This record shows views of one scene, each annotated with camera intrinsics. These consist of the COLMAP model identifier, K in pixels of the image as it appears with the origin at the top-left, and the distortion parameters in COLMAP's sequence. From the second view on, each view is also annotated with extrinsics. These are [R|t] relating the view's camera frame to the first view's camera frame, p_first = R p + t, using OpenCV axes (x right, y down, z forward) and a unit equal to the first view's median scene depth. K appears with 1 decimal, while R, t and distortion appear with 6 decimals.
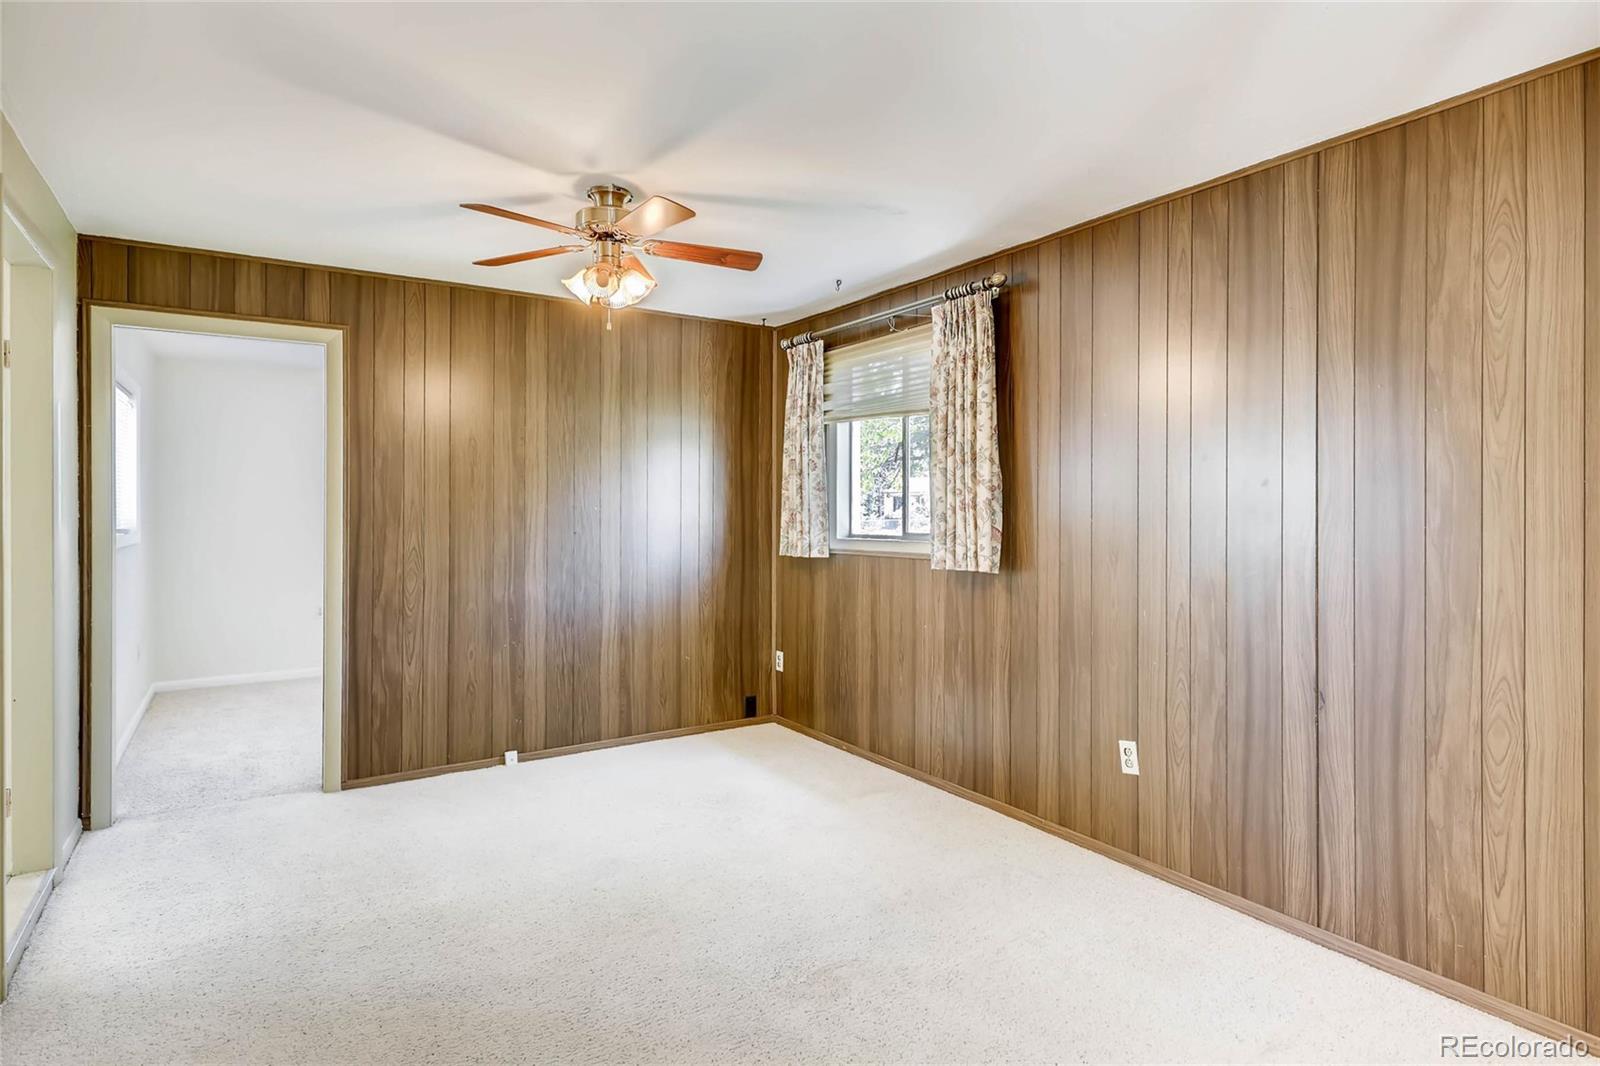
lens RADIAL K [[856.3, 0, 803.5], [0, 856.3, 512.9], [0, 0, 1]] dist [0.000833, 0.000242]
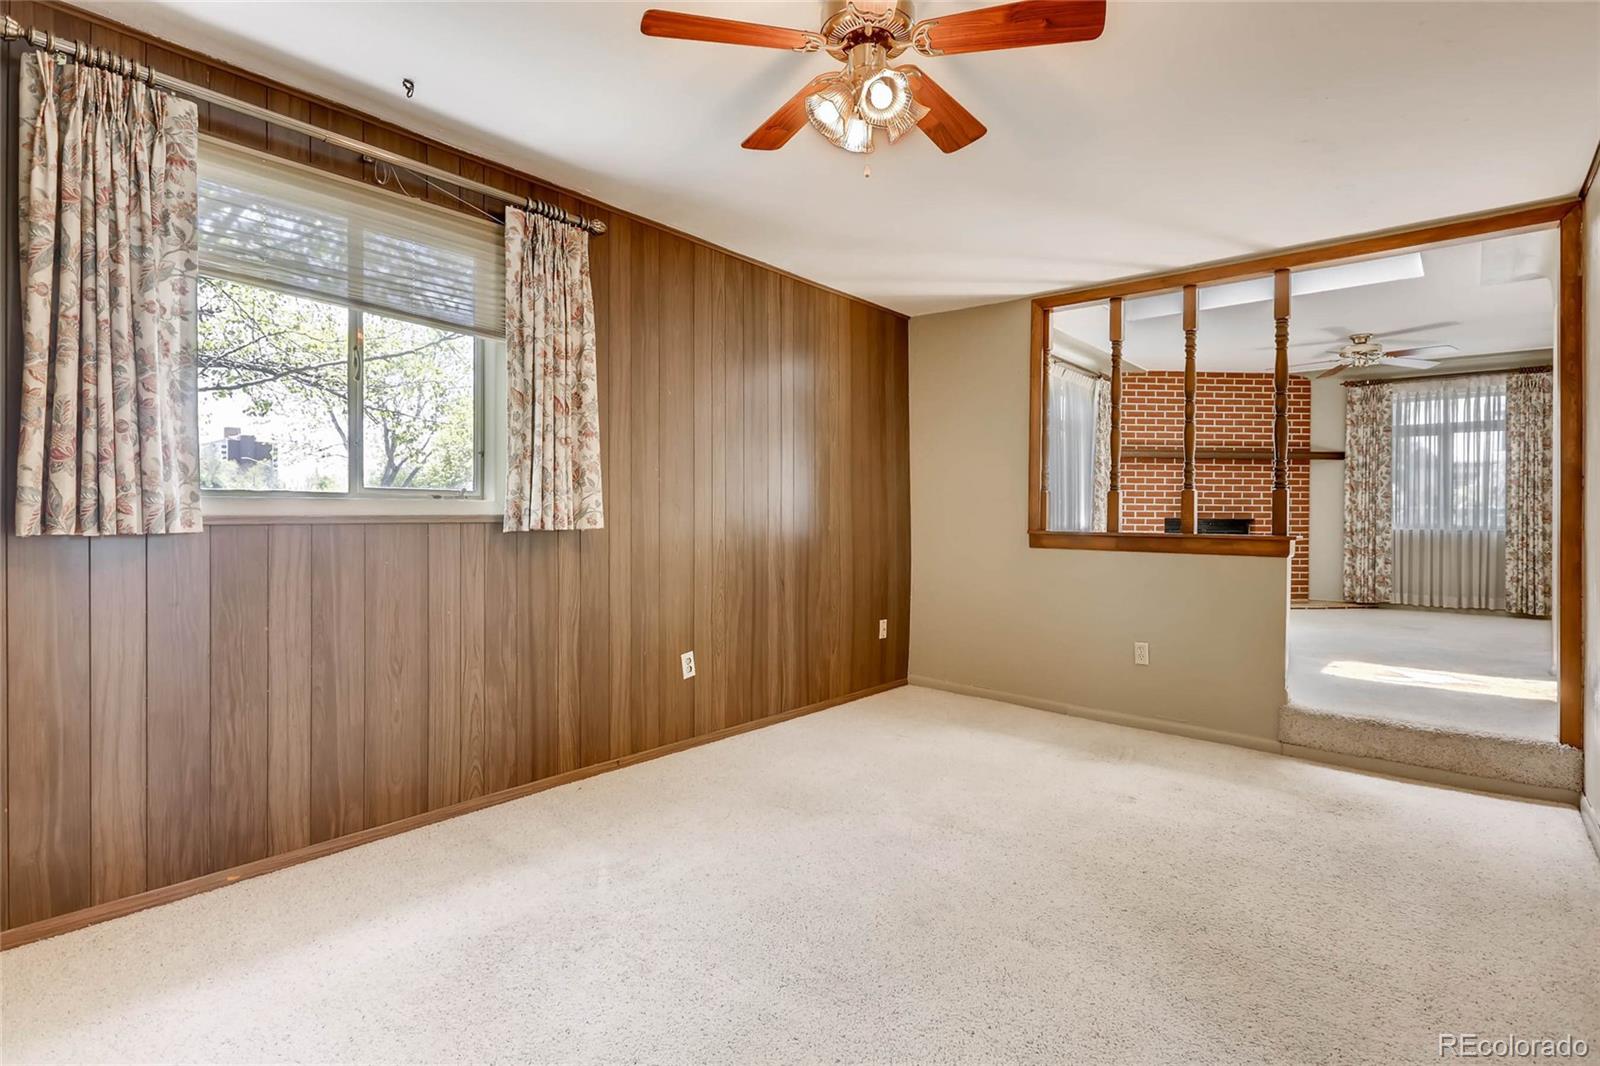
lens RADIAL K [[773.0, 0, 799.2], [0, 773.0, 514.1], [0, 0, 1]] dist [-0.000506, -0.000021]
pose [[-0.275777, -0.000529, 0.961221, -0.711506], [-0.004497, 0.999990, -0.000740, 0.055862], [-0.961211, -0.004527, -0.275777, 1.066242]]
